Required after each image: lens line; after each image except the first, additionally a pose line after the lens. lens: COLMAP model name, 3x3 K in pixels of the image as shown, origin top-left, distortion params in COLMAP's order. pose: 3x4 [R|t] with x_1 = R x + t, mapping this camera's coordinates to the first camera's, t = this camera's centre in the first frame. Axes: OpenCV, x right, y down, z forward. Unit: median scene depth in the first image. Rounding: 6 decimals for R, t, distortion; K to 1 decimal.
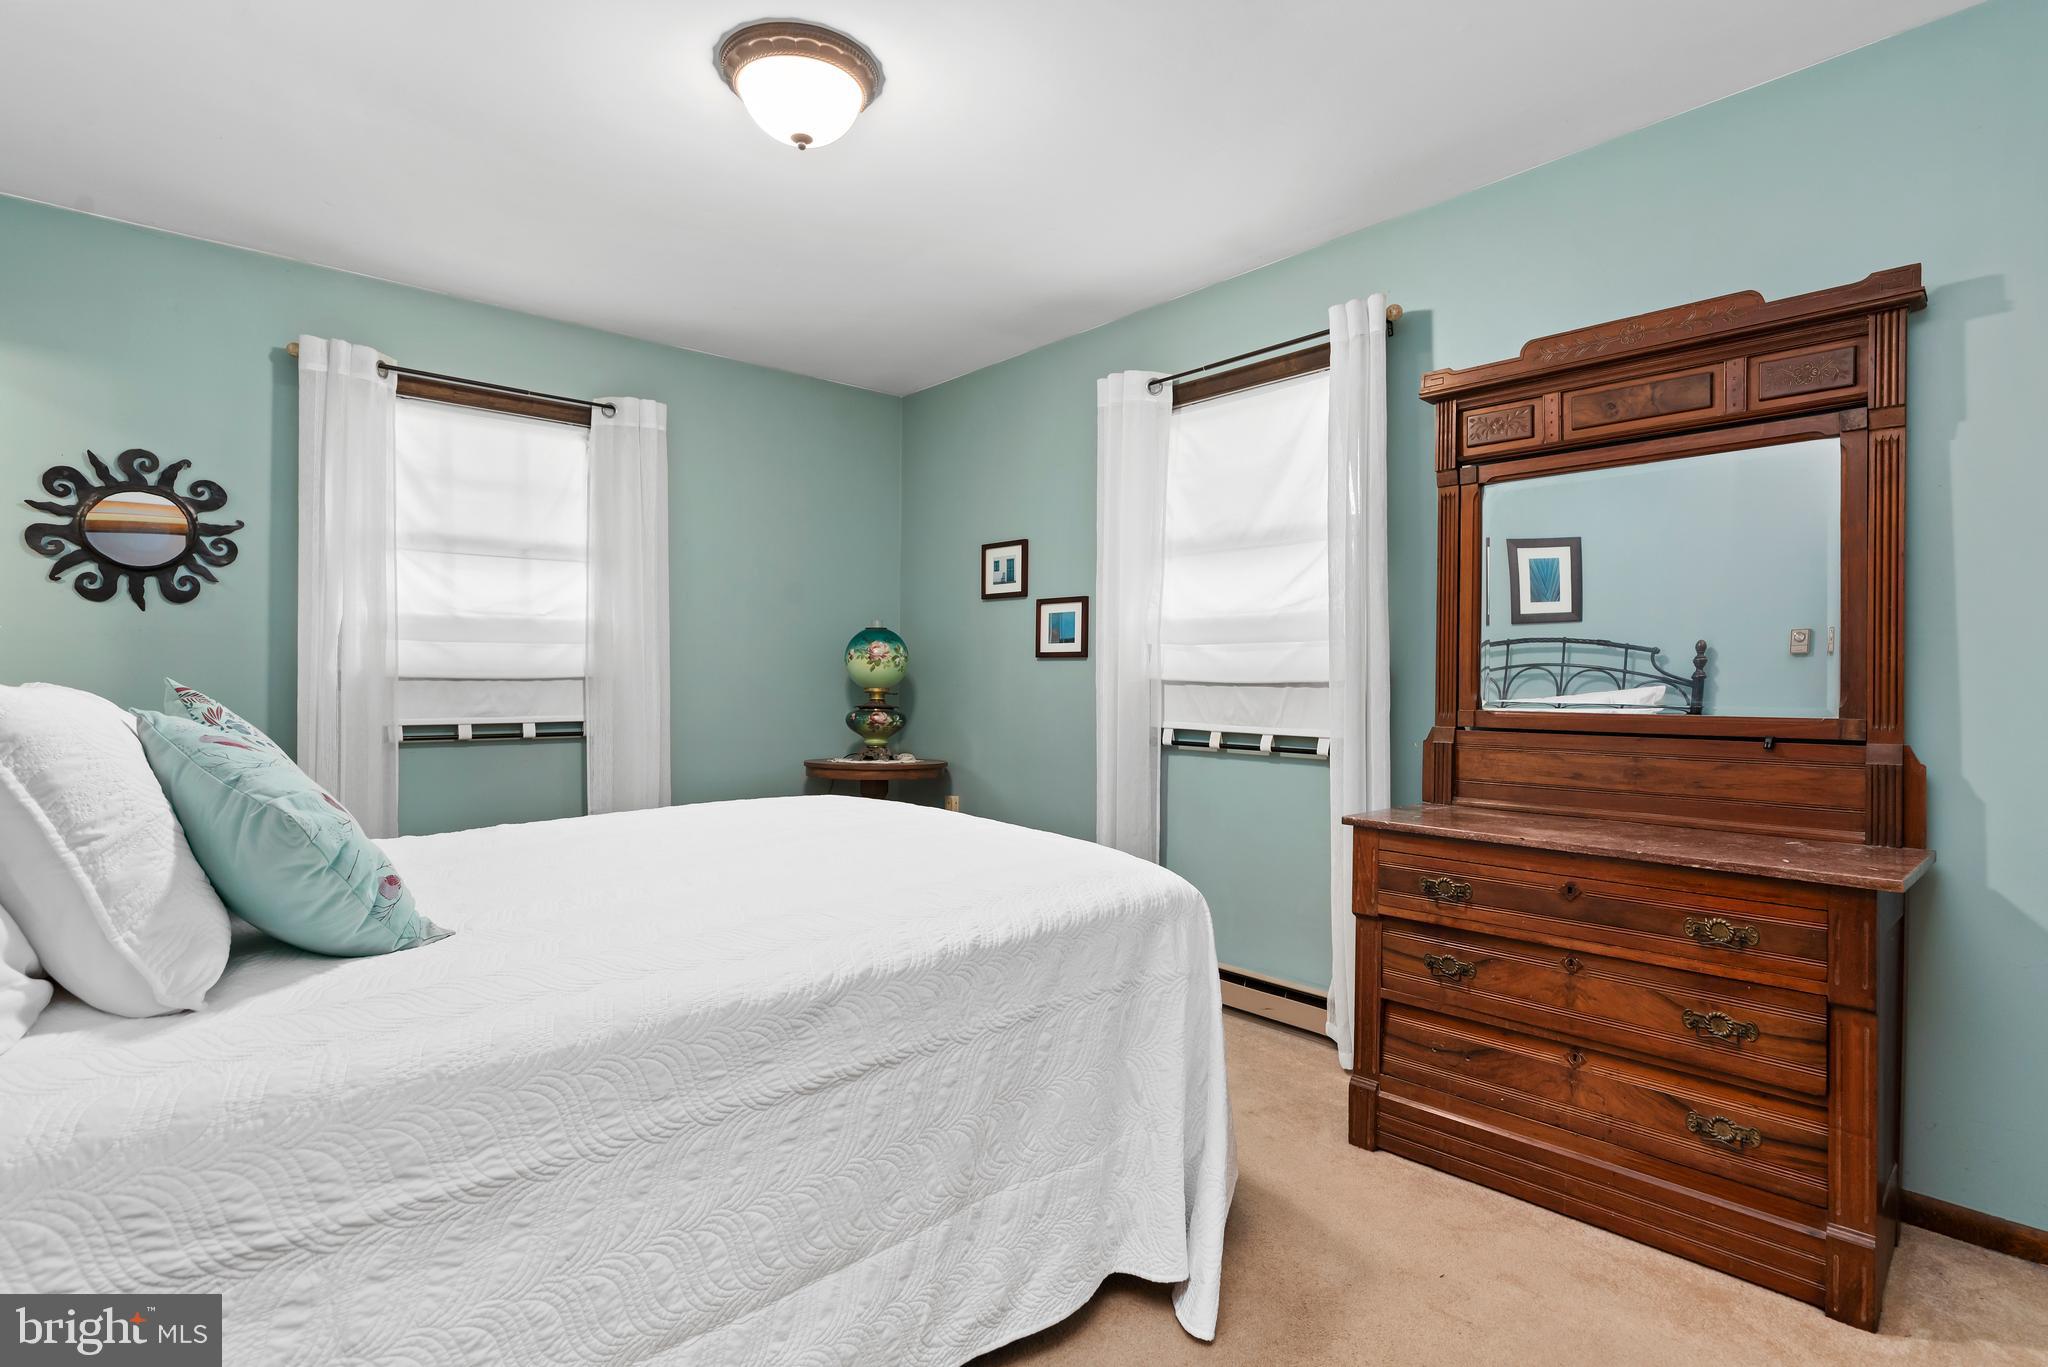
lens RADIAL K [[1024.1, 0, 1021.0], [0, 1024.1, 682.0], [0, 0, 1]] dist [-0.001302, 0.000683]
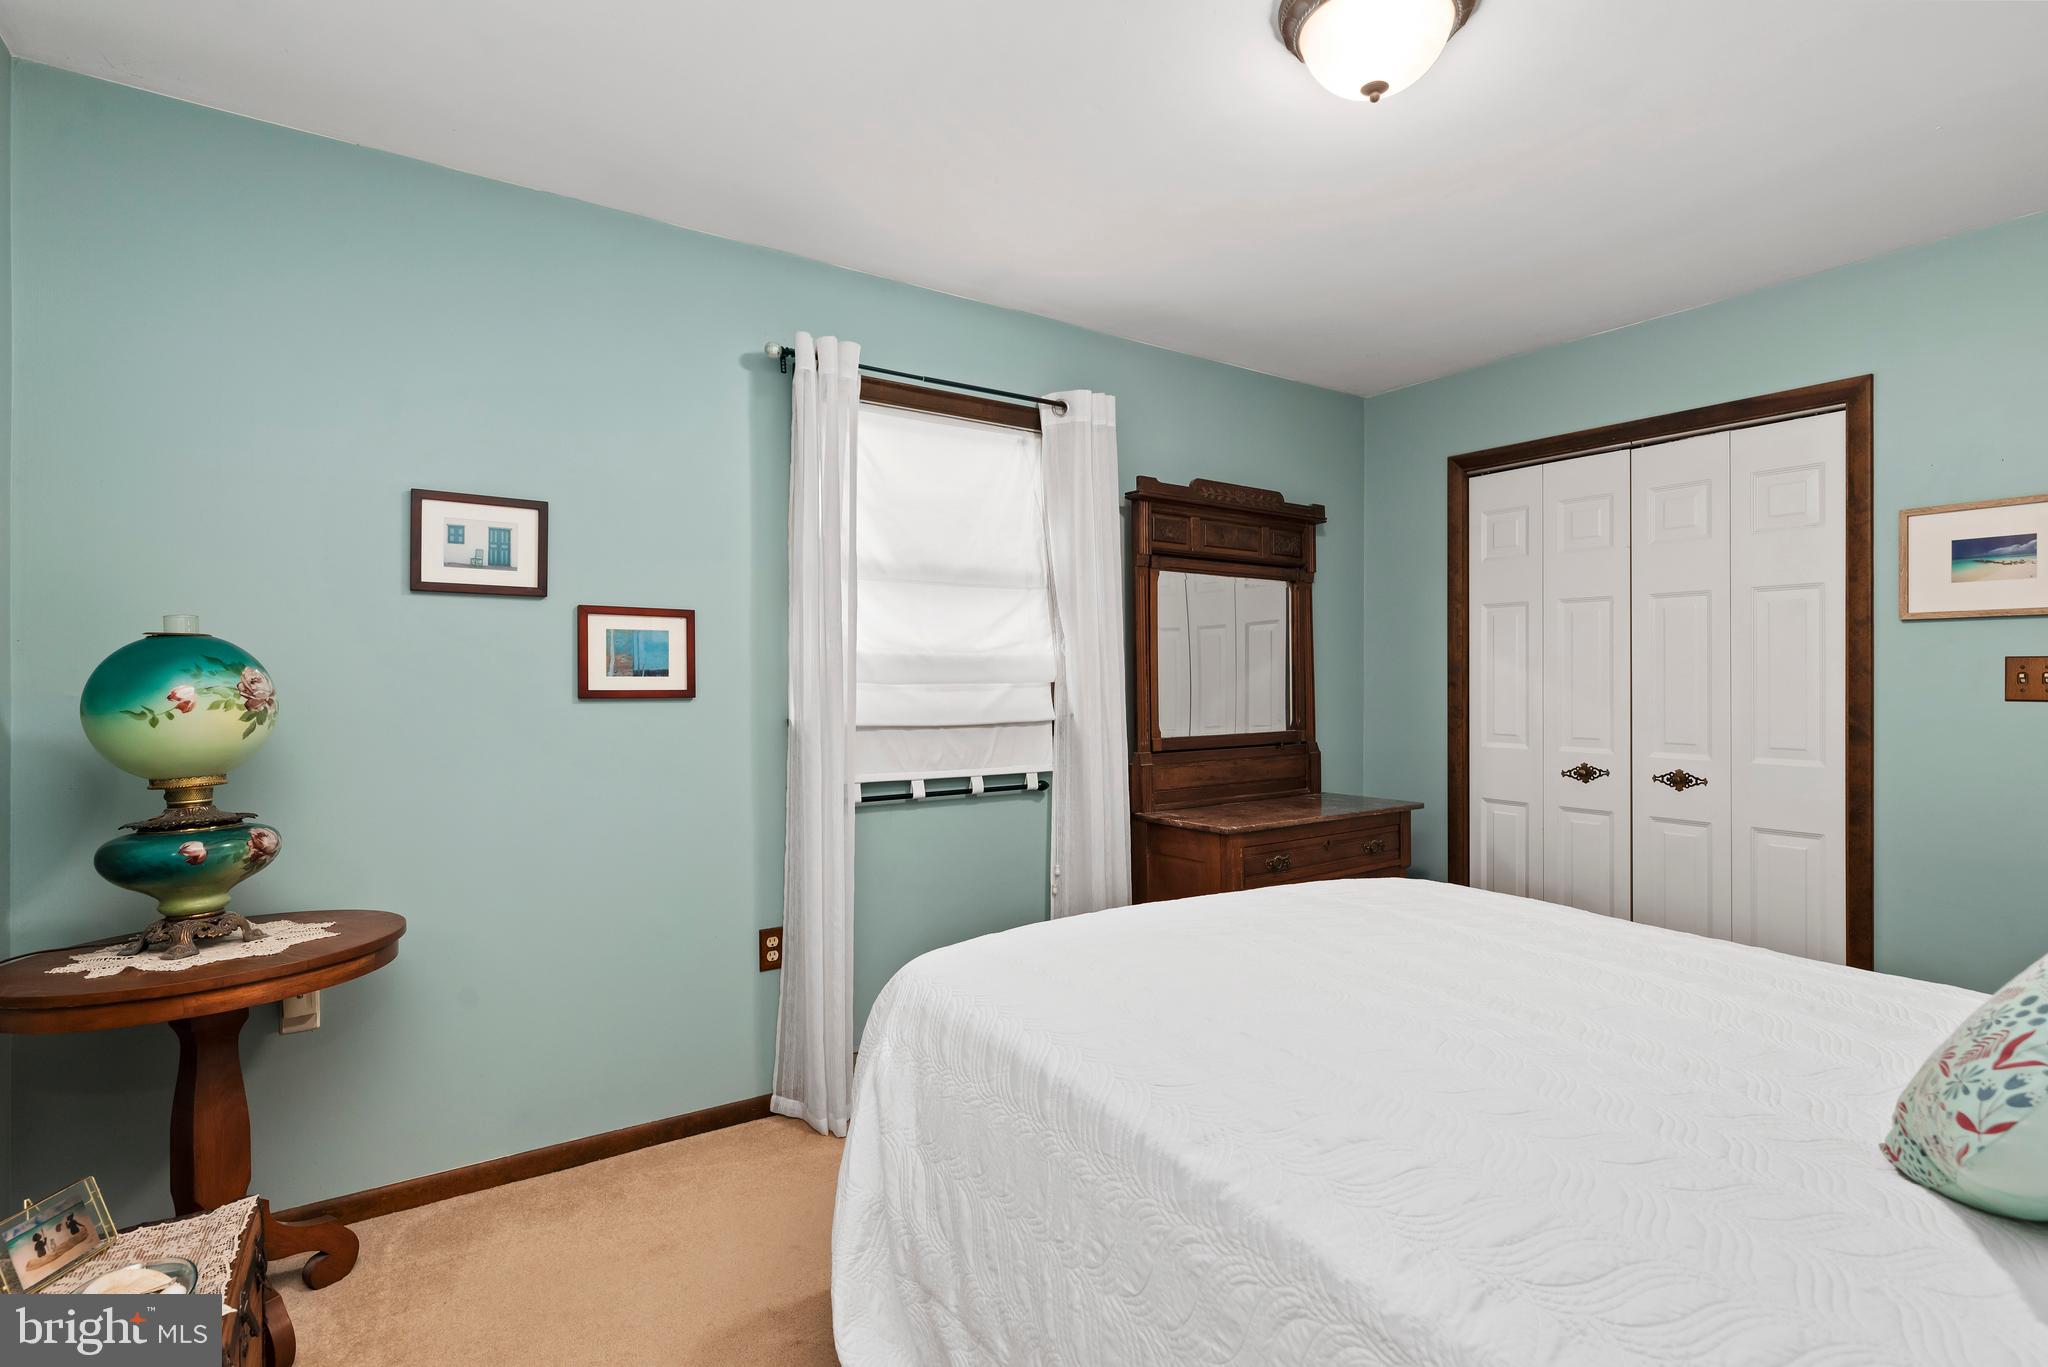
lens RADIAL K [[1024.1, 0, 1020.8], [0, 1024.1, 676.3], [0, 0, 1]] dist [-0.001302, 0.000683]
pose [[0.090763, -0.004608, 0.995862, -0.609173], [0.005592, 0.999976, 0.004117, -0.040331], [-0.995857, 0.005195, 0.090787, 0.710398]]
